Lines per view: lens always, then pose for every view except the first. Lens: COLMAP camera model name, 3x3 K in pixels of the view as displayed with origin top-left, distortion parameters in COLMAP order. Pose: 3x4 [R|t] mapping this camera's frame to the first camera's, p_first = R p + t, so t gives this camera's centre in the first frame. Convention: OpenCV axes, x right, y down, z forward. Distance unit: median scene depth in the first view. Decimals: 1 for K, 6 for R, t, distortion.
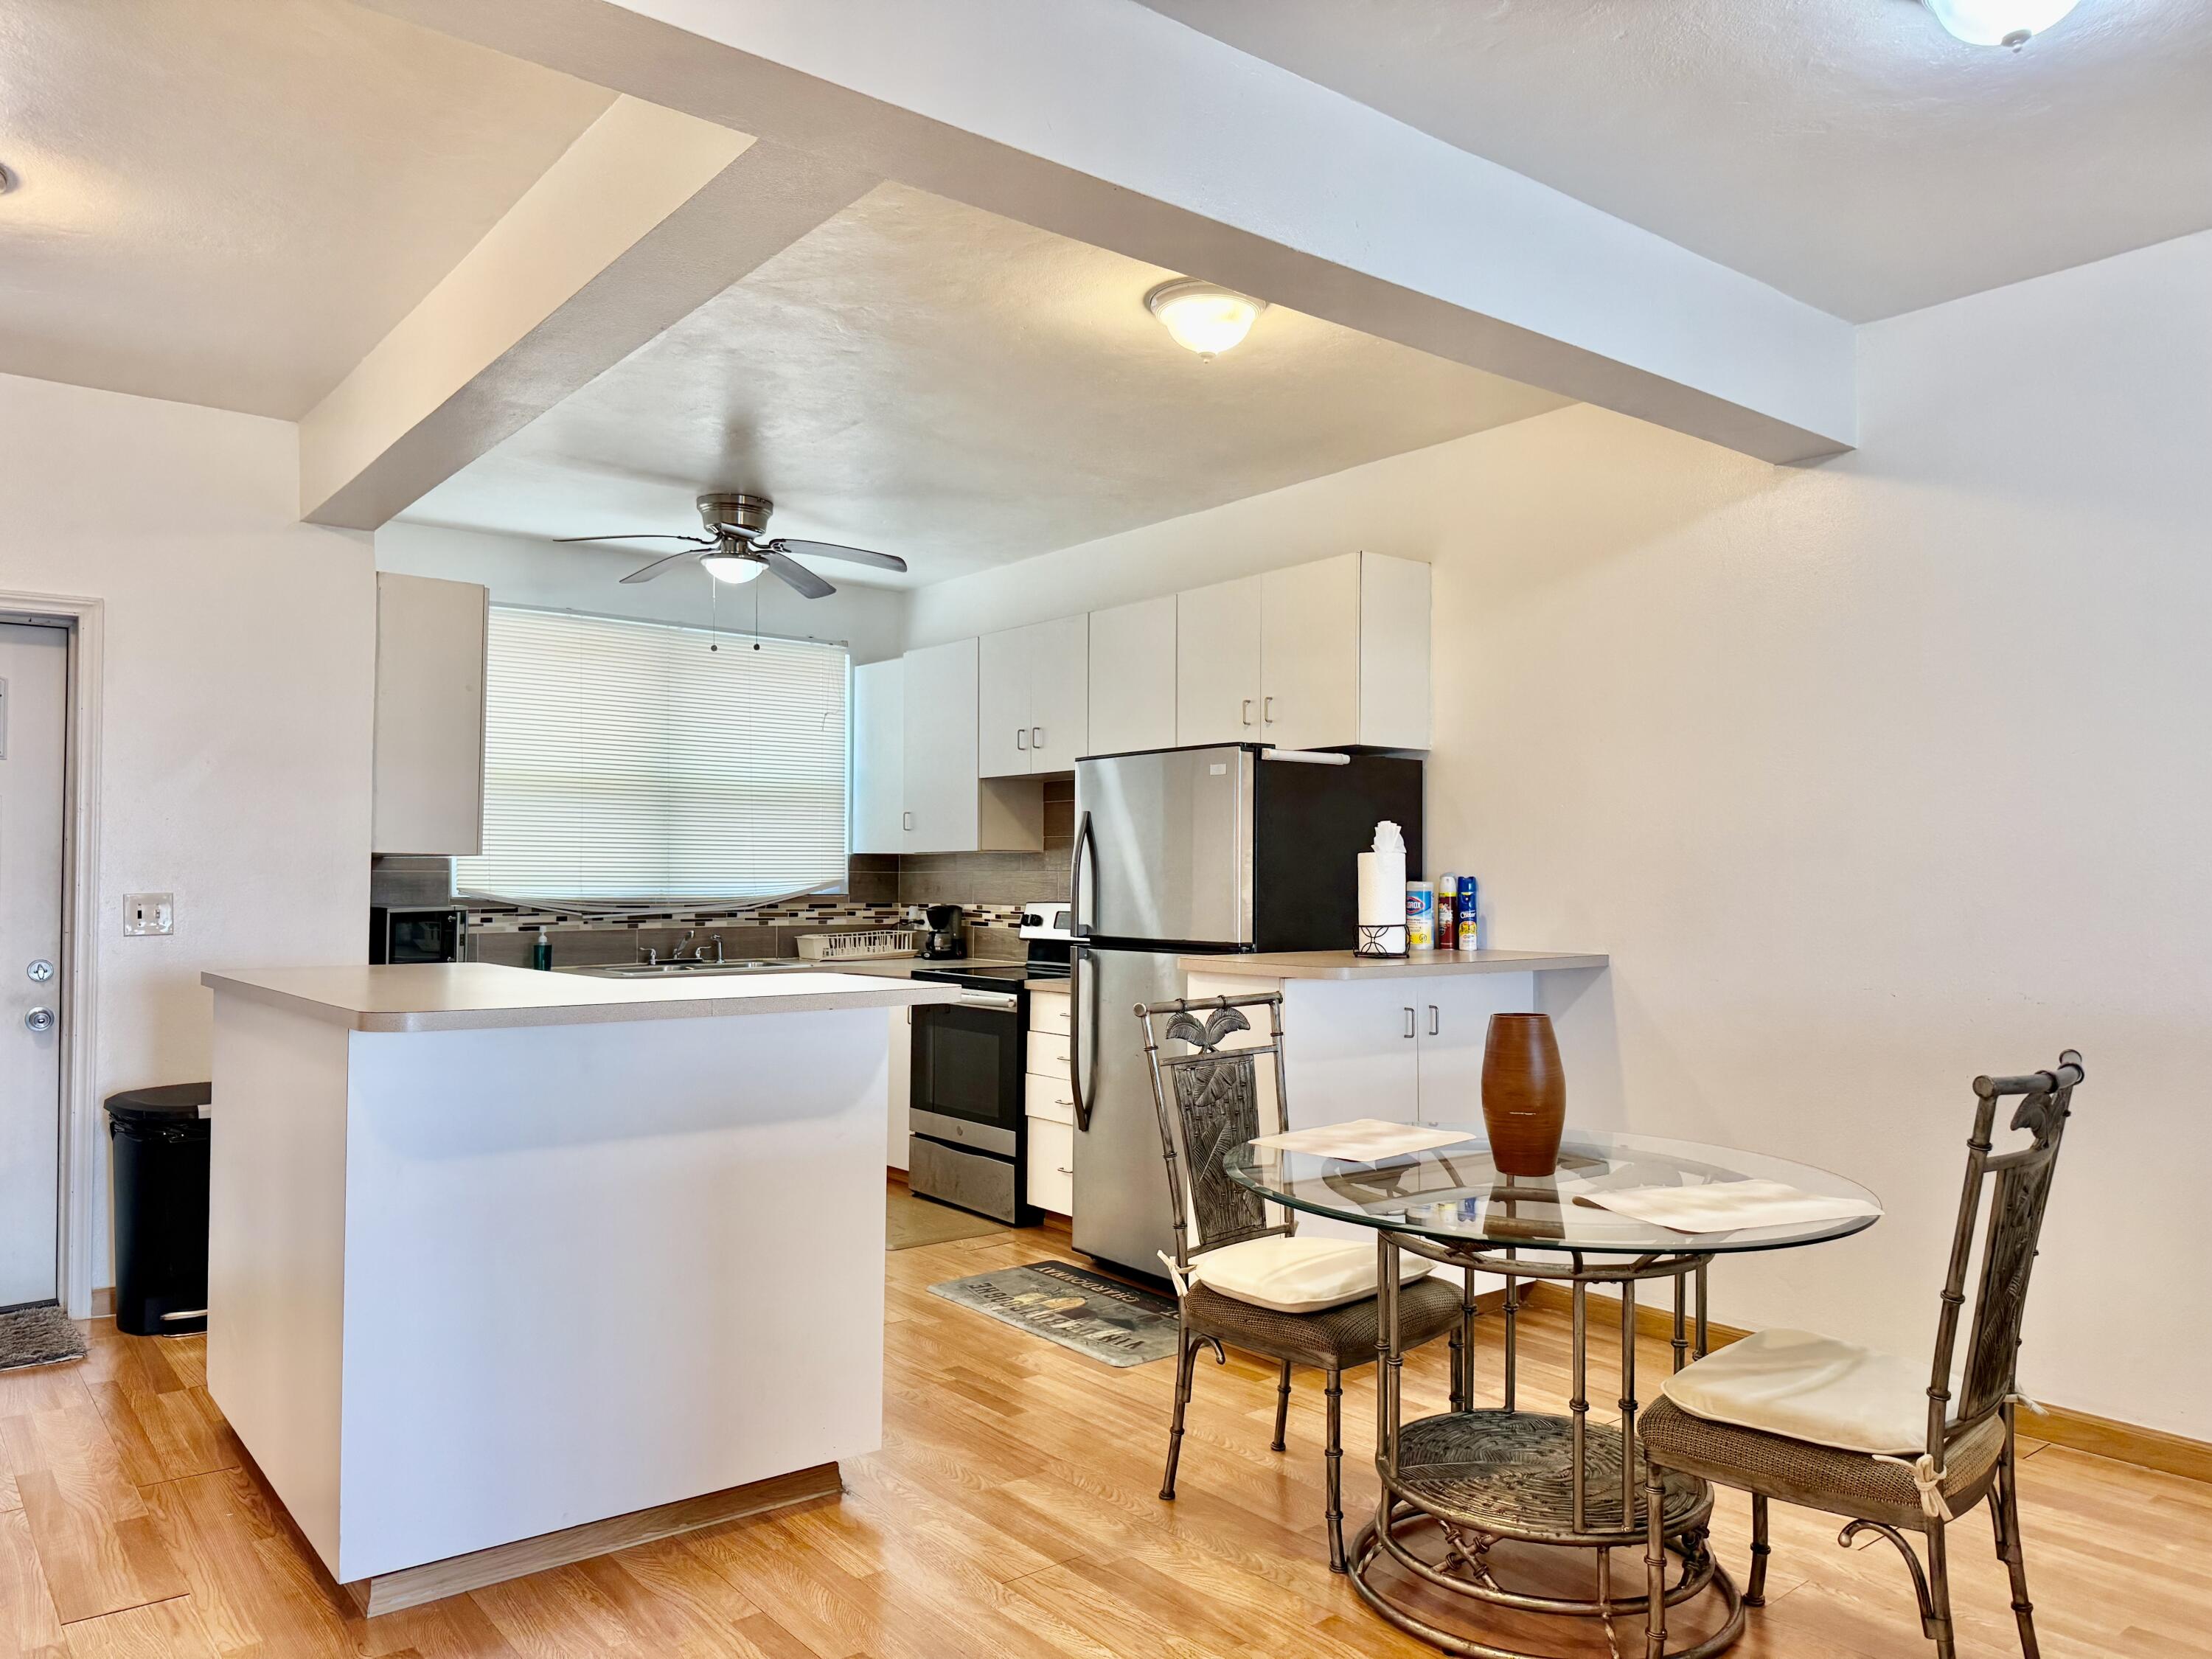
lens RADIAL K [[1560.4, 0, 1109.4], [0, 1560.4, 845.4], [0, 0, 1]] dist [0.157827, -0.000043]
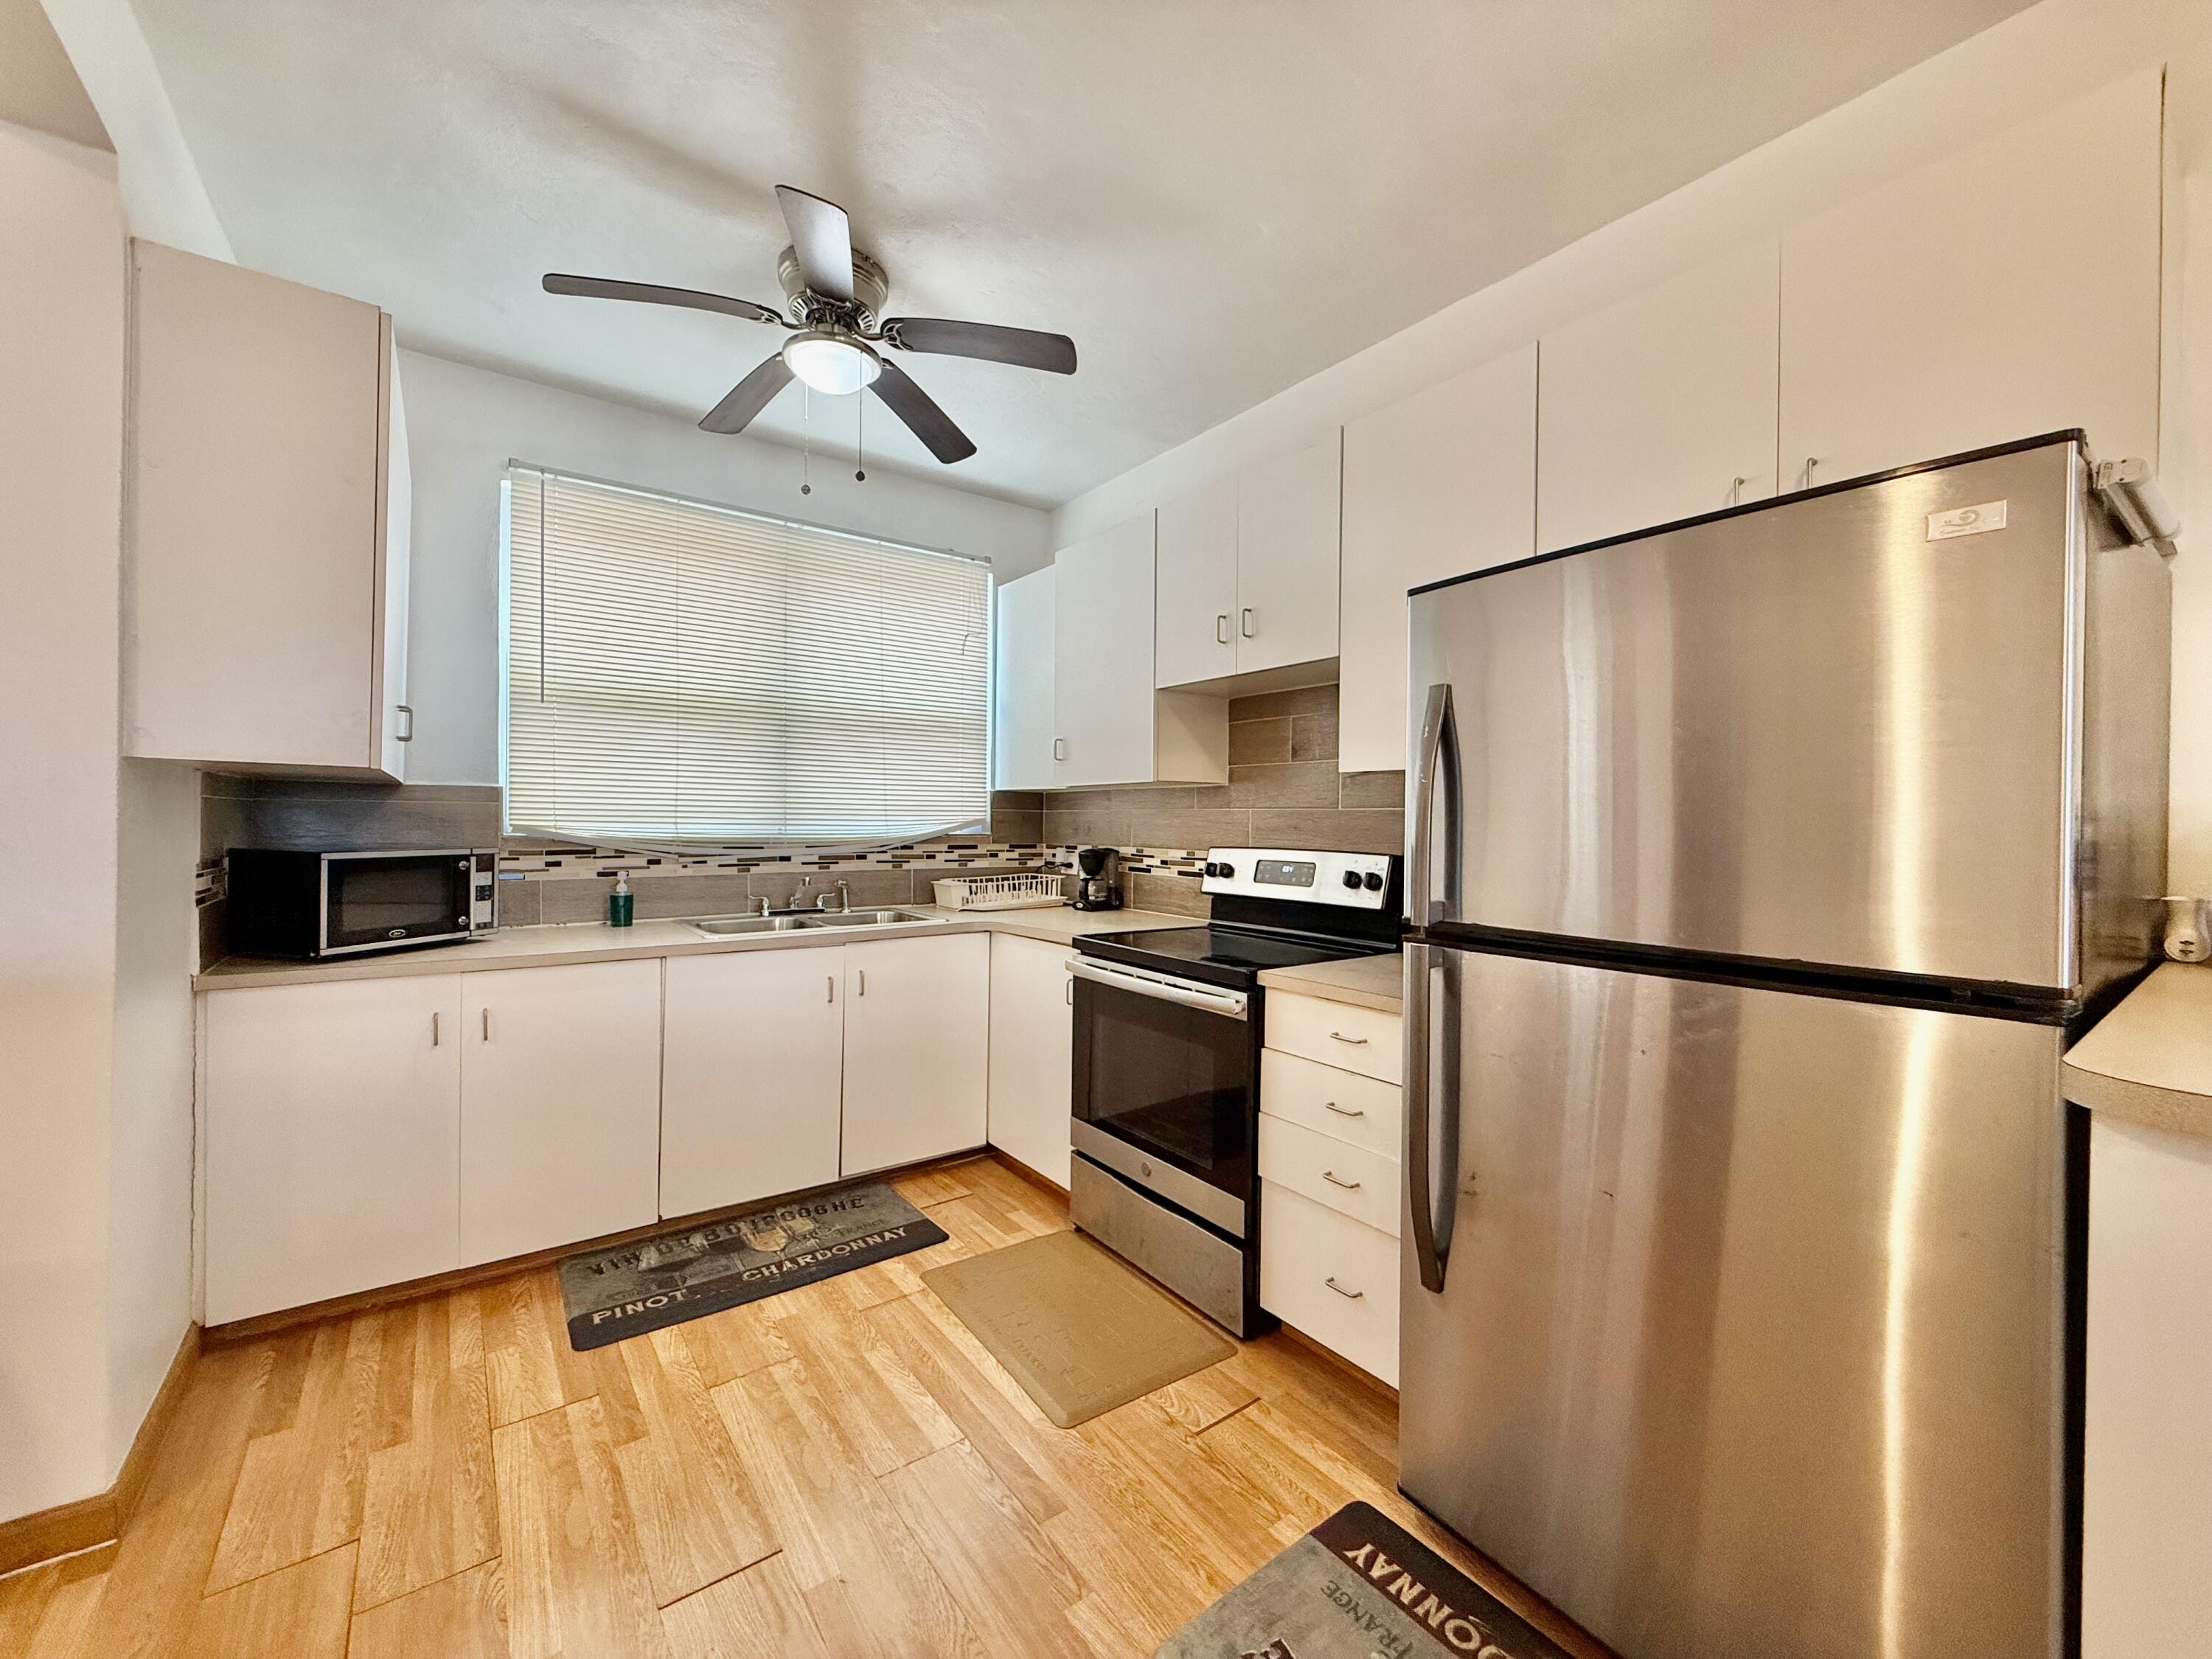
lens RADIAL K [[889.6, 0, 1106.0], [0, 889.6, 829.5], [0, 0, 1]] dist [-0.000060, -0.000013]
pose [[0.999332, 0.005742, -0.036101, -0.085925], [-0.004673, 0.999551, 0.029608, 0.013441], [0.036255, -0.029419, 0.998909, 0.516826]]
